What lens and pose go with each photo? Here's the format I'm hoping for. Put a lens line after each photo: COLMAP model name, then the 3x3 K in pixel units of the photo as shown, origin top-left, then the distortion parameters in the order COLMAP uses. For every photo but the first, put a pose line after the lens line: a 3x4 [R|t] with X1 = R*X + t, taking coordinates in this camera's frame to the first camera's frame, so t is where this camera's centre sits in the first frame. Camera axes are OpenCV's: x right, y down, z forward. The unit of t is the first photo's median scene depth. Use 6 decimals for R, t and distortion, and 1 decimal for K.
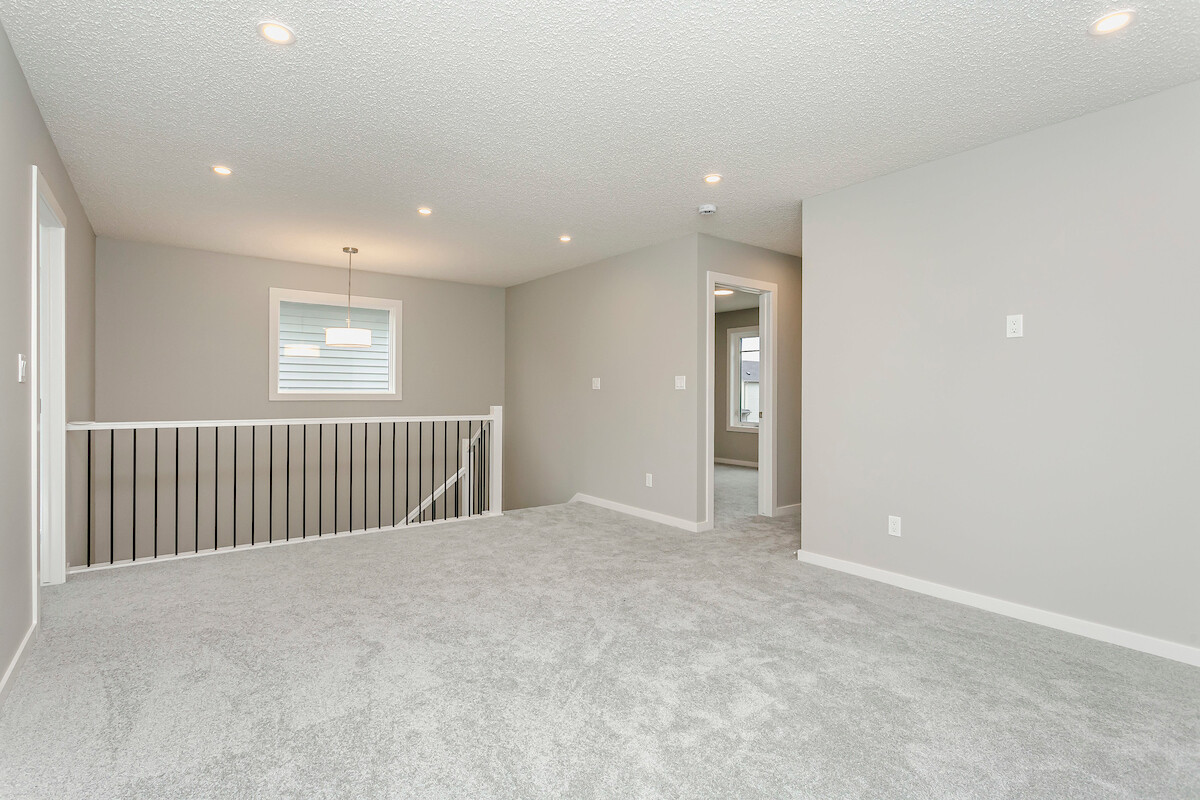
lens RADIAL K [[573.8, 0, 593.4], [0, 573.8, 395.1], [0, 0, 1]] dist [0.000850, 0.000867]
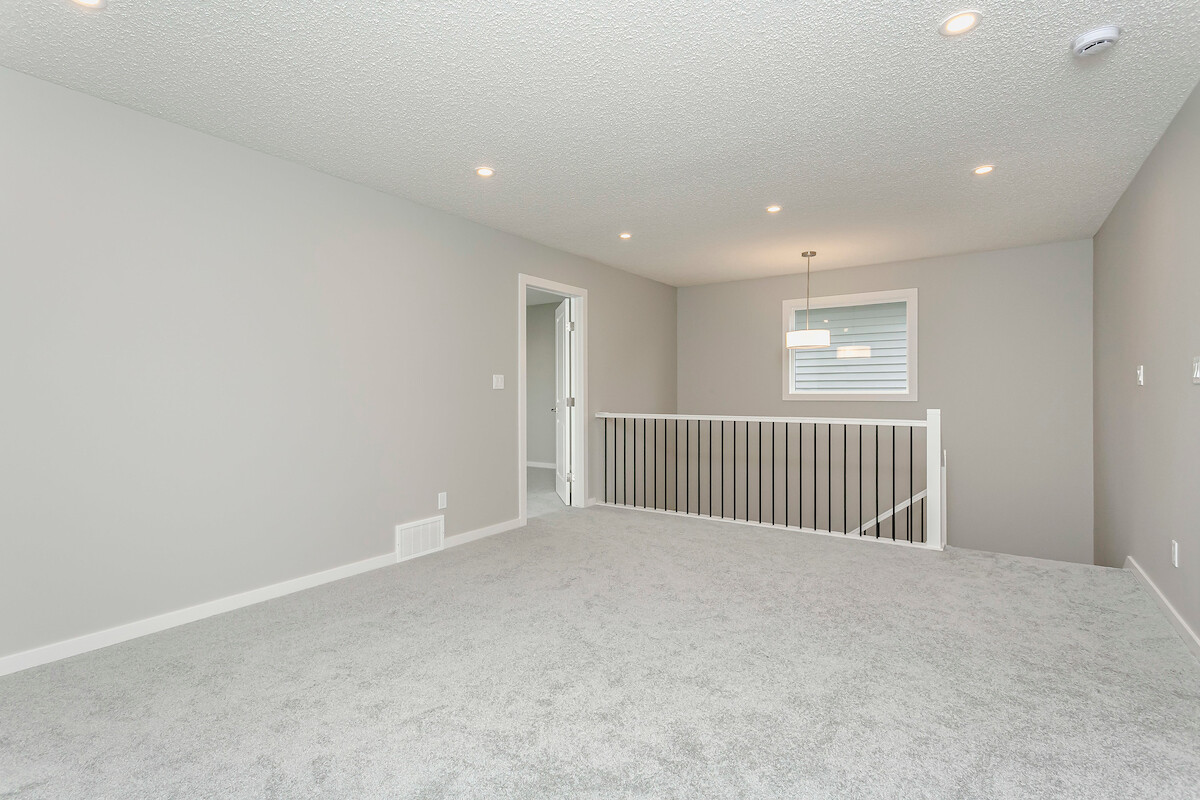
lens RADIAL K [[573.8, 0, 593.4], [0, 573.8, 395.1], [0, 0, 1]] dist [0.000850, 0.000867]
pose [[0.330667, -0.001446, -0.943746, 0.406662], [-0.000456, 0.999998, -0.001692, 0.001113], [0.943747, 0.000990, 0.330666, 0.291494]]
